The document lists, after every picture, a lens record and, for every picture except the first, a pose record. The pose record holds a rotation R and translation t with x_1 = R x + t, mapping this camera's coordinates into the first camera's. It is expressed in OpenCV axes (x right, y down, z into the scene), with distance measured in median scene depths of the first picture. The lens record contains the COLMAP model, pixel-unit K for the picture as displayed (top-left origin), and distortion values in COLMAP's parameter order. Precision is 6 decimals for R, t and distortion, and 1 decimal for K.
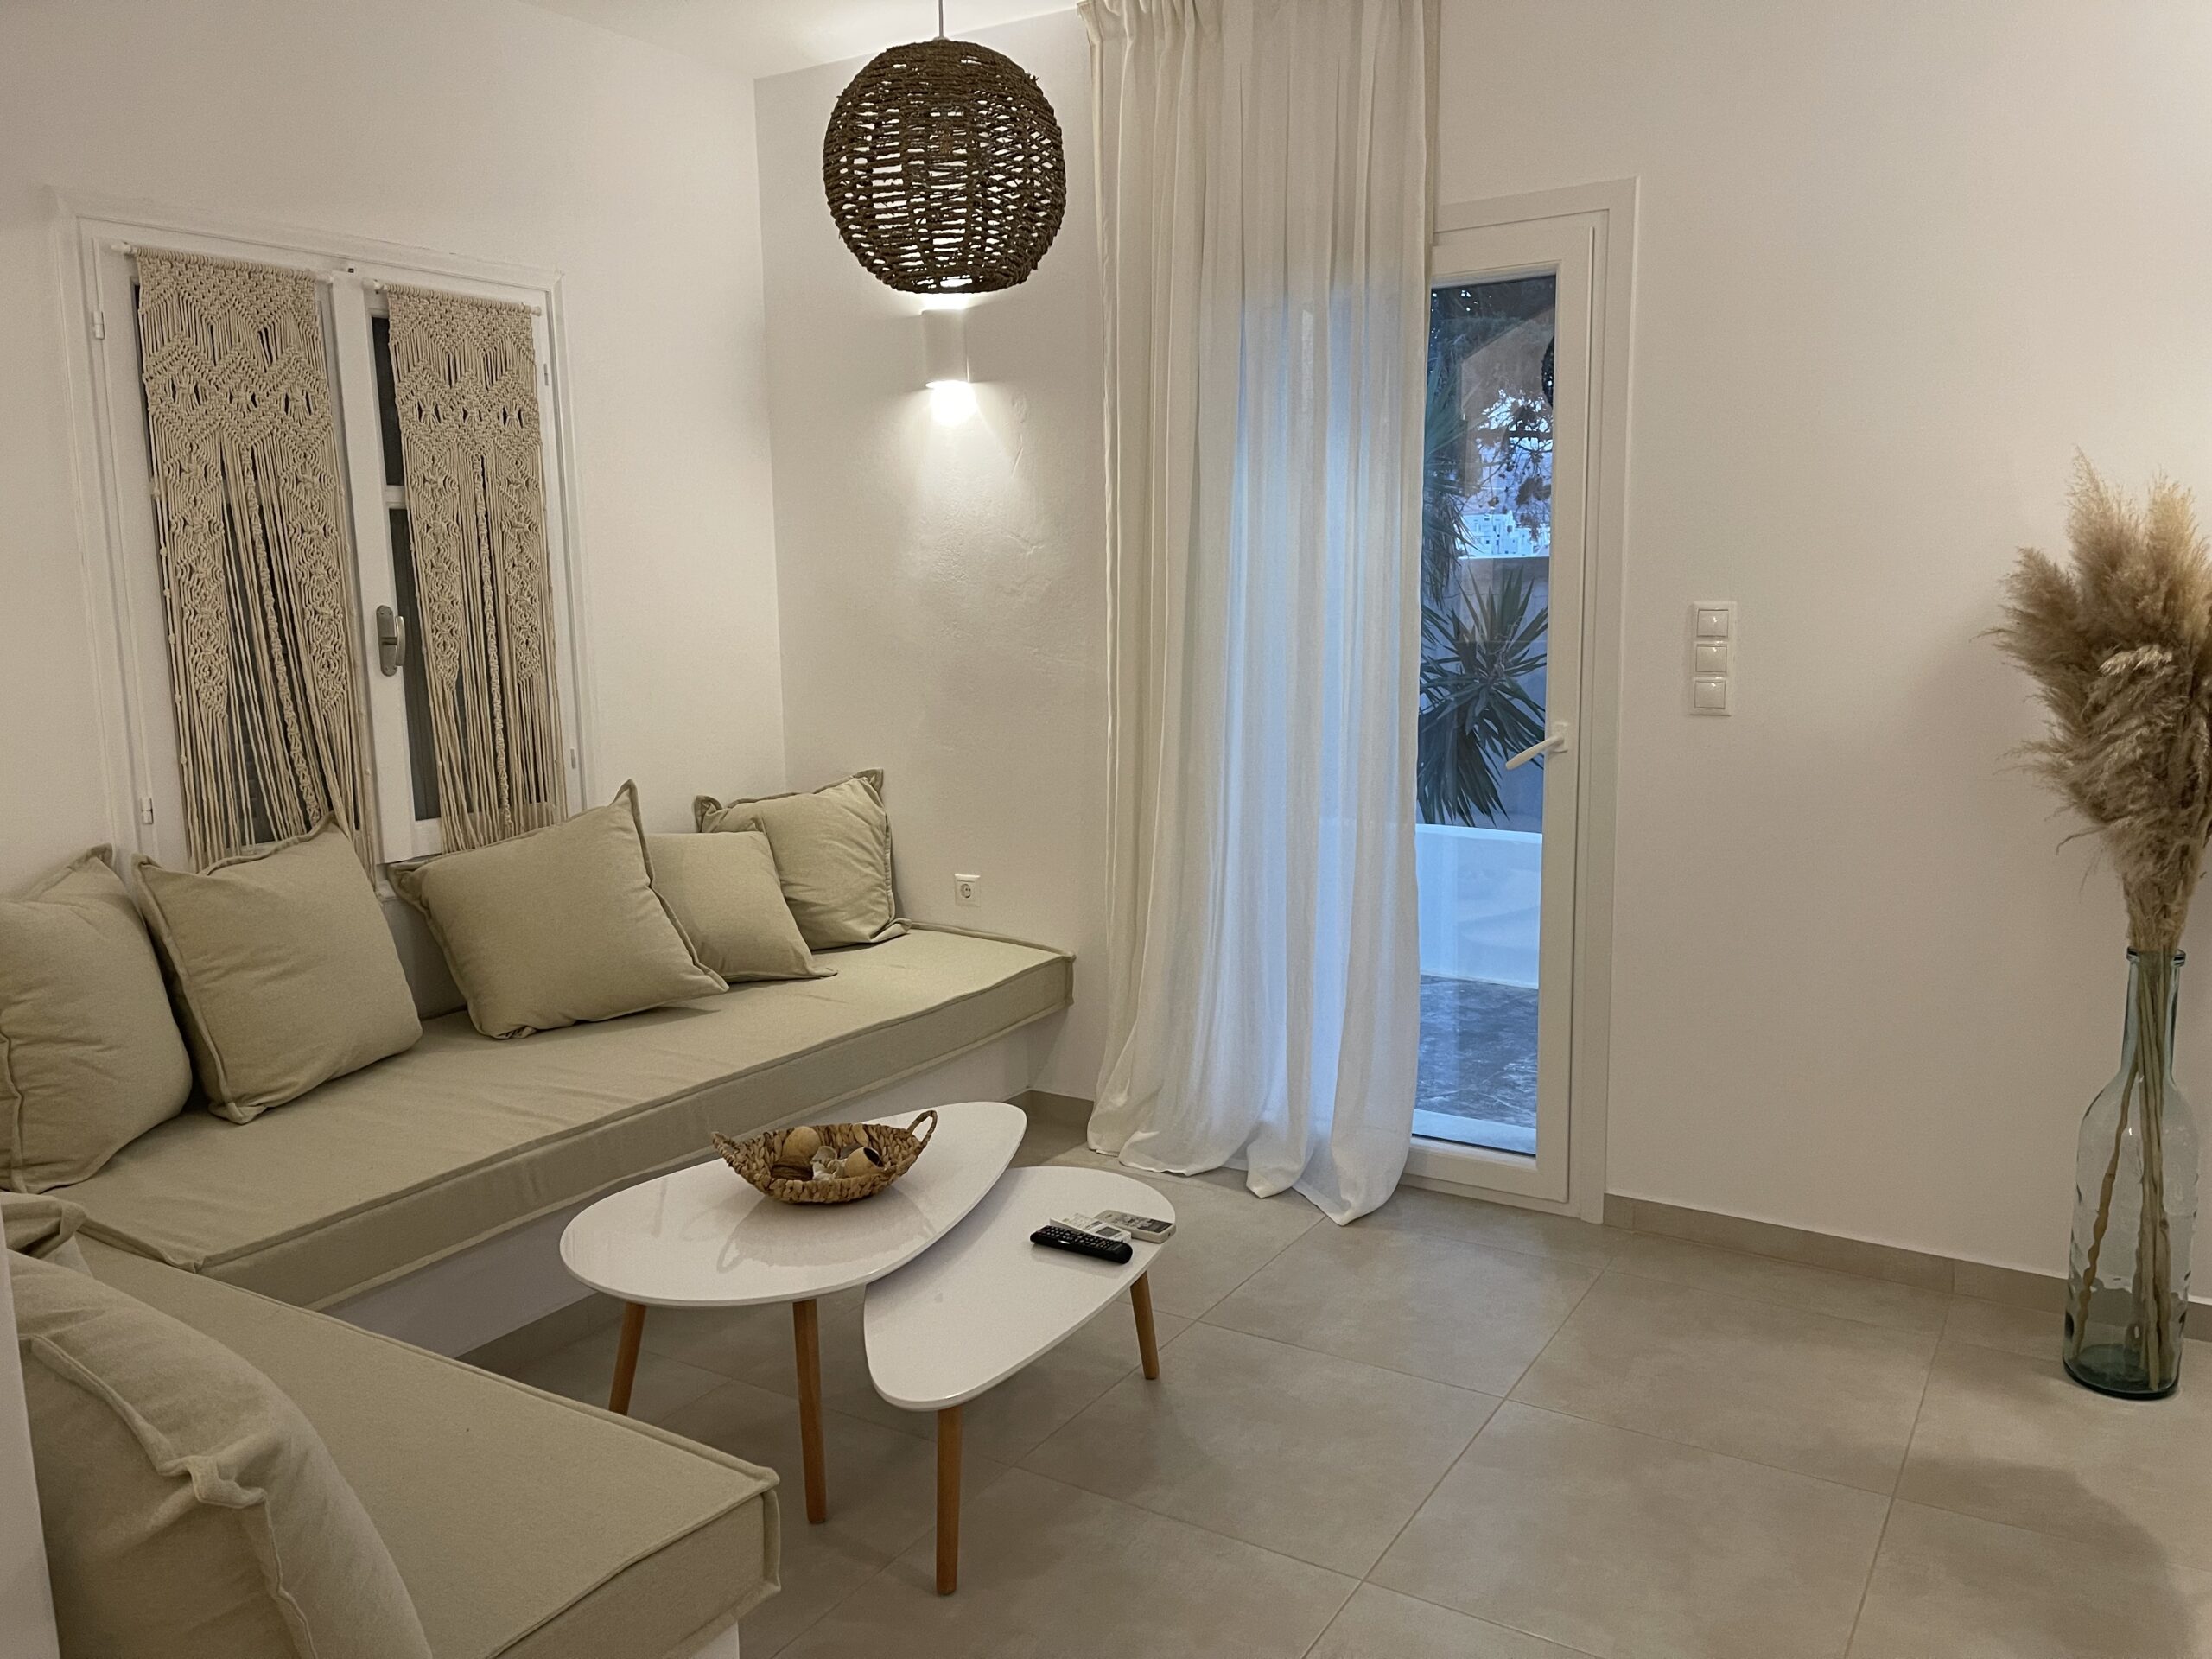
lens RADIAL K [[1672.1, 0, 1118.4], [0, 1672.1, 825.0], [0, 0, 1]] dist [0.067471, -0.090788]
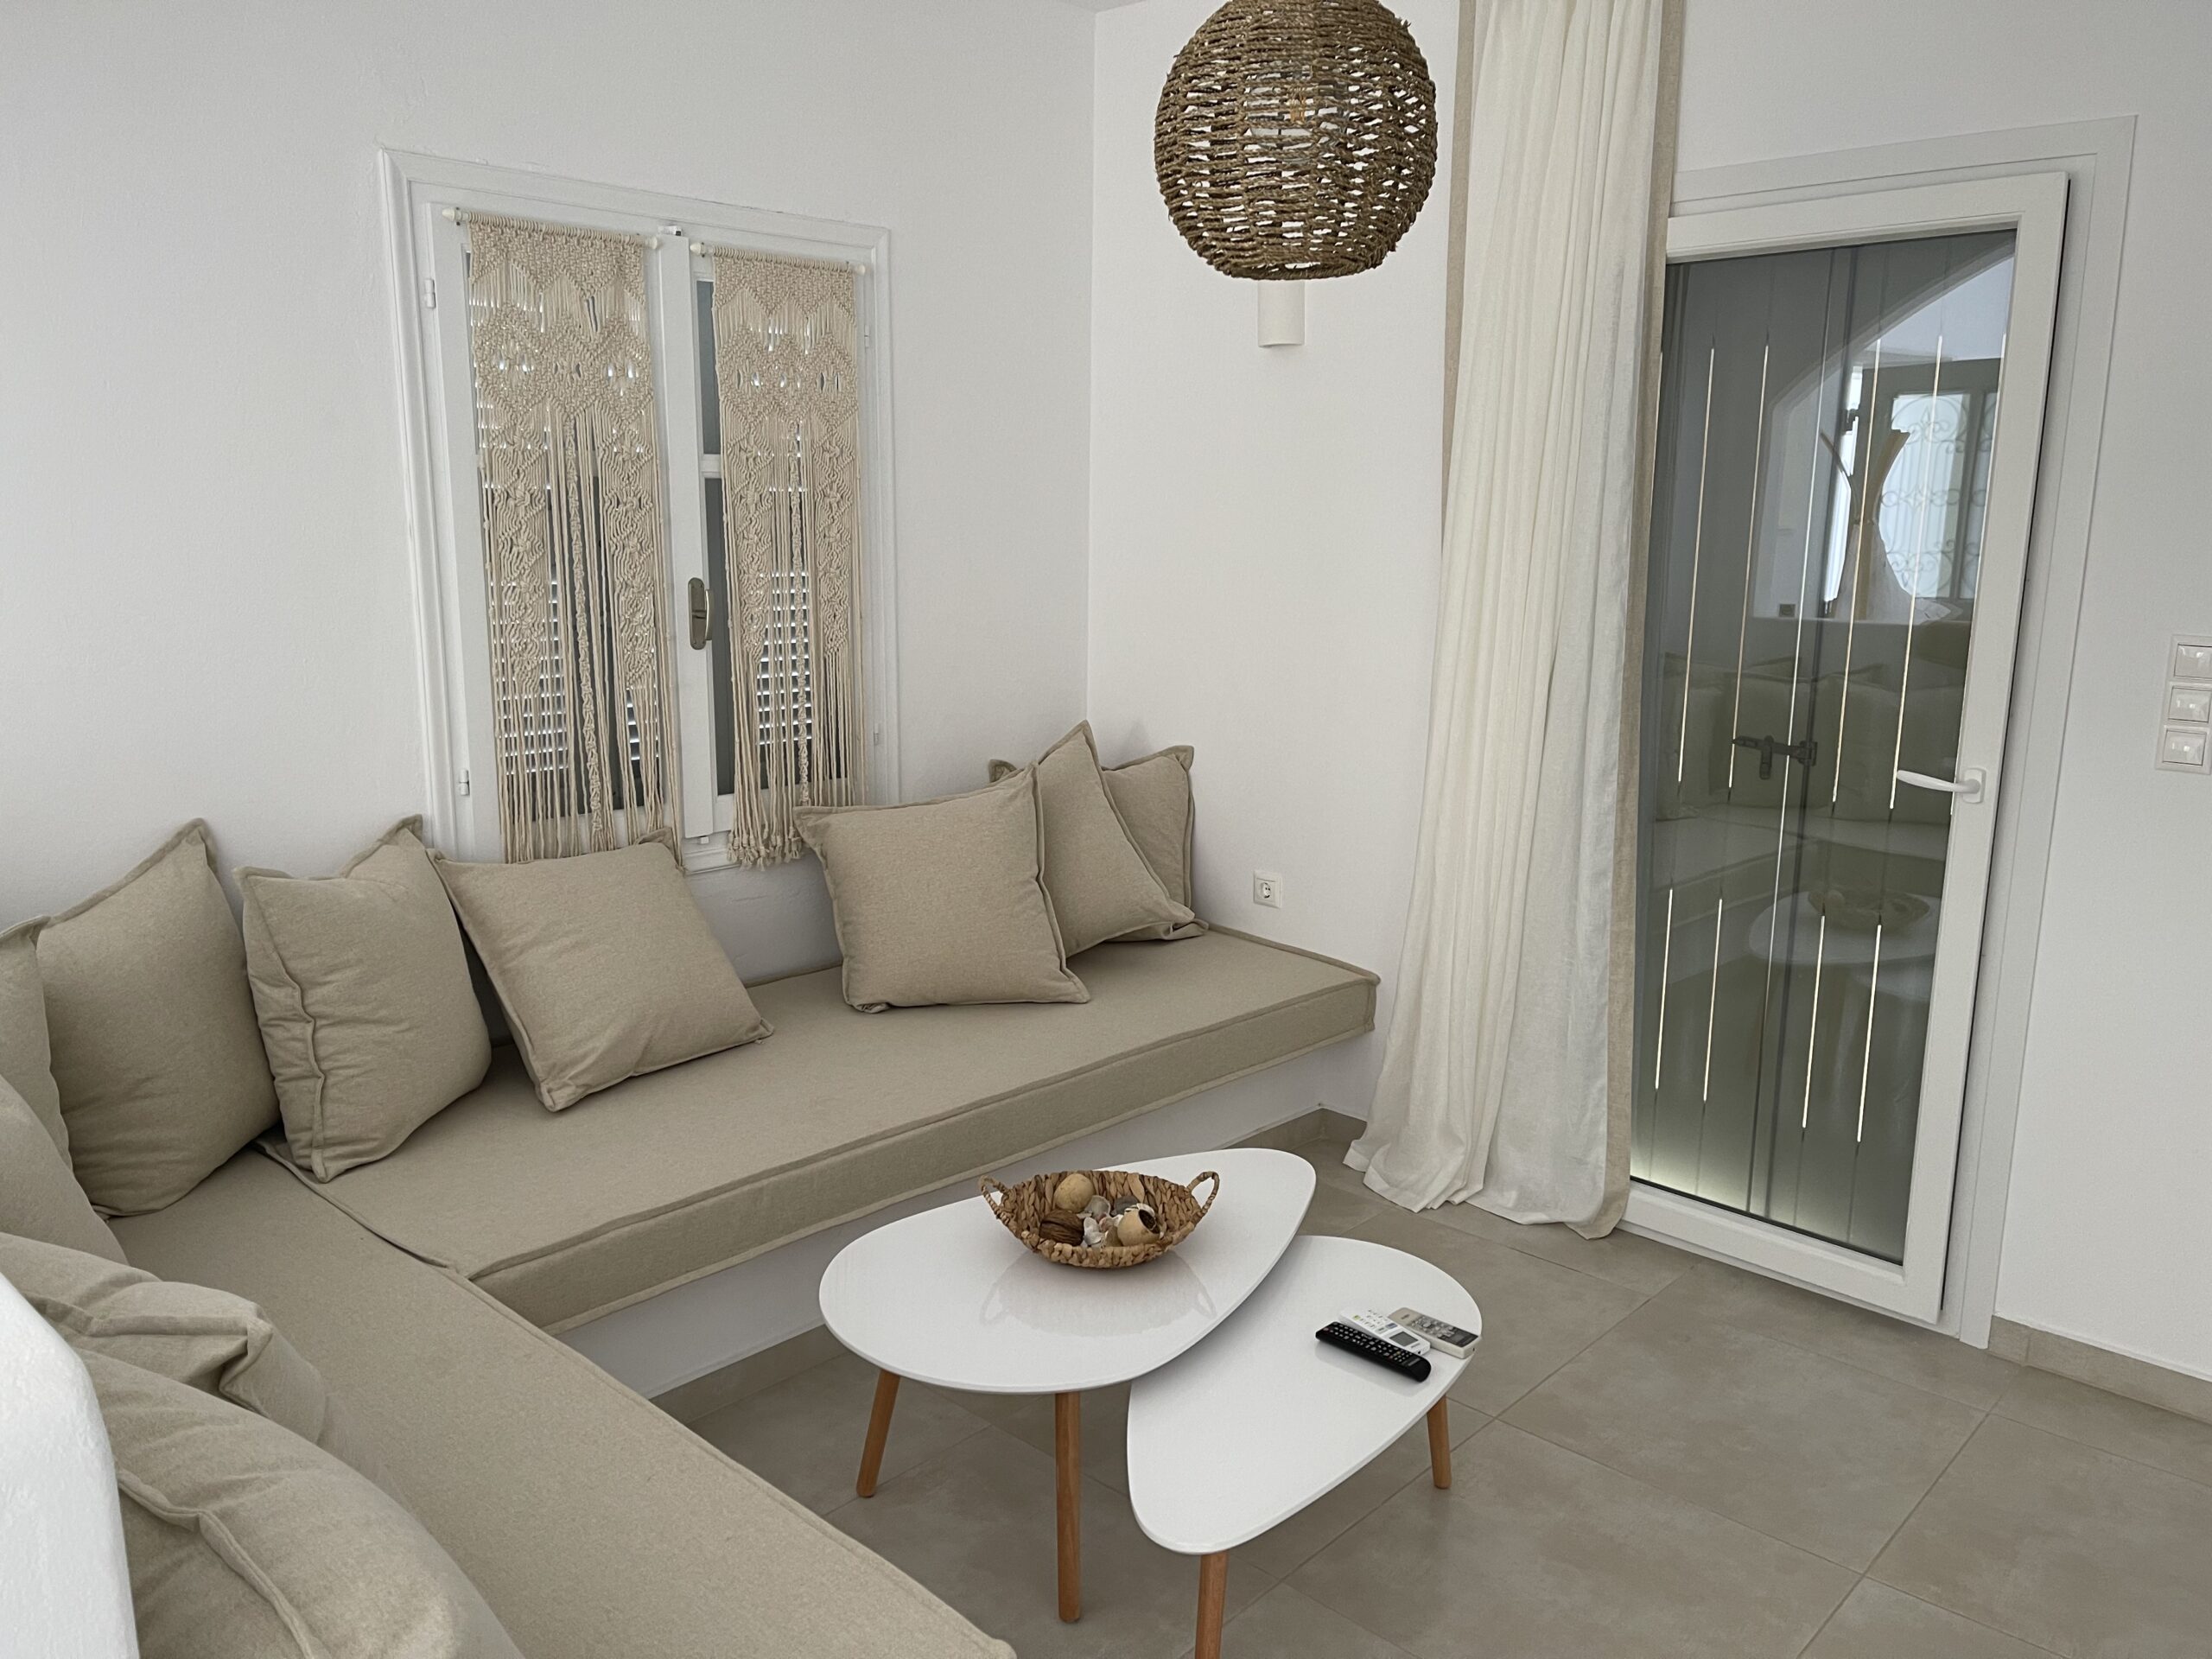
lens RADIAL K [[1672.1, 0, 1097.9], [0, 1672.1, 829.0], [0, 0, 1]] dist [0.067471, -0.090788]
pose [[0.979869, 0.063476, -0.189281, -0.012896], [-0.054337, 0.997110, 0.053093, -0.064396], [0.192104, -0.041739, 0.980486, 0.102448]]
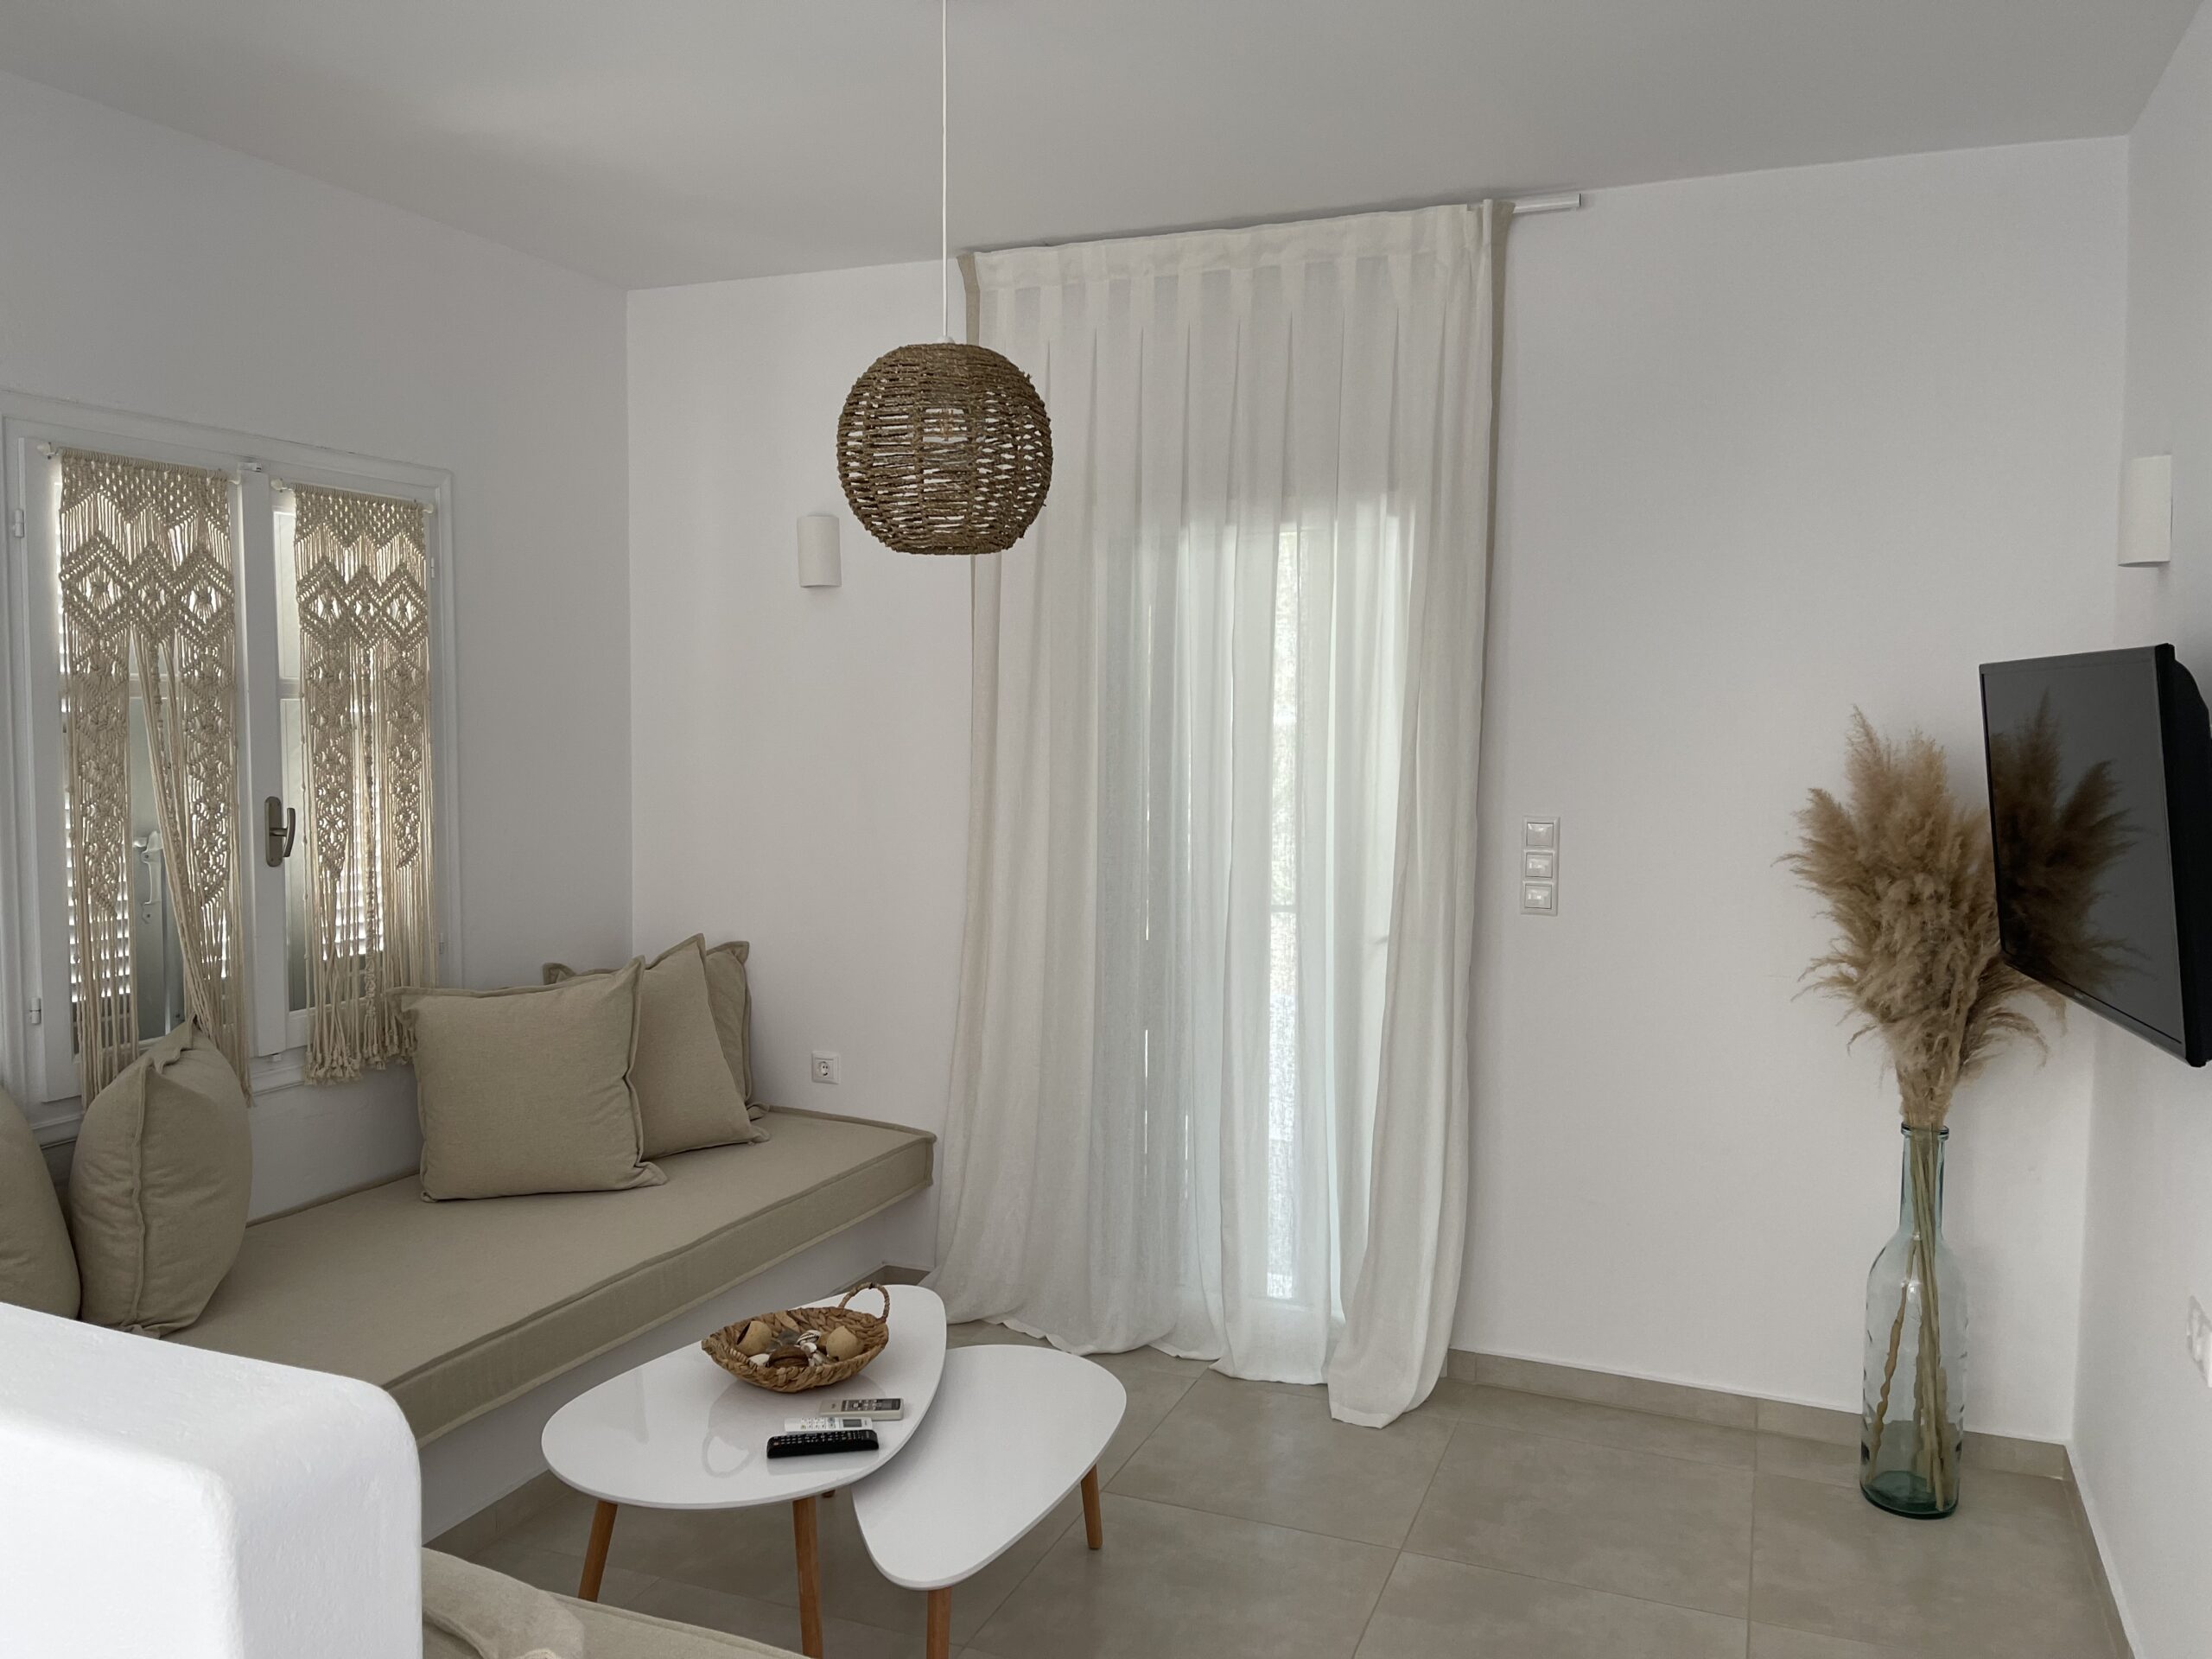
lens RADIAL K [[1672.1, 0, 1099.2], [0, 1672.1, 837.0], [0, 0, 1]] dist [0.067471, -0.090788]
pose [[0.986141, 0.012018, 0.165475, -0.157857], [0.000562, 0.997125, -0.075769, -0.039146], [-0.165910, 0.074811, 0.983299, -0.084401]]
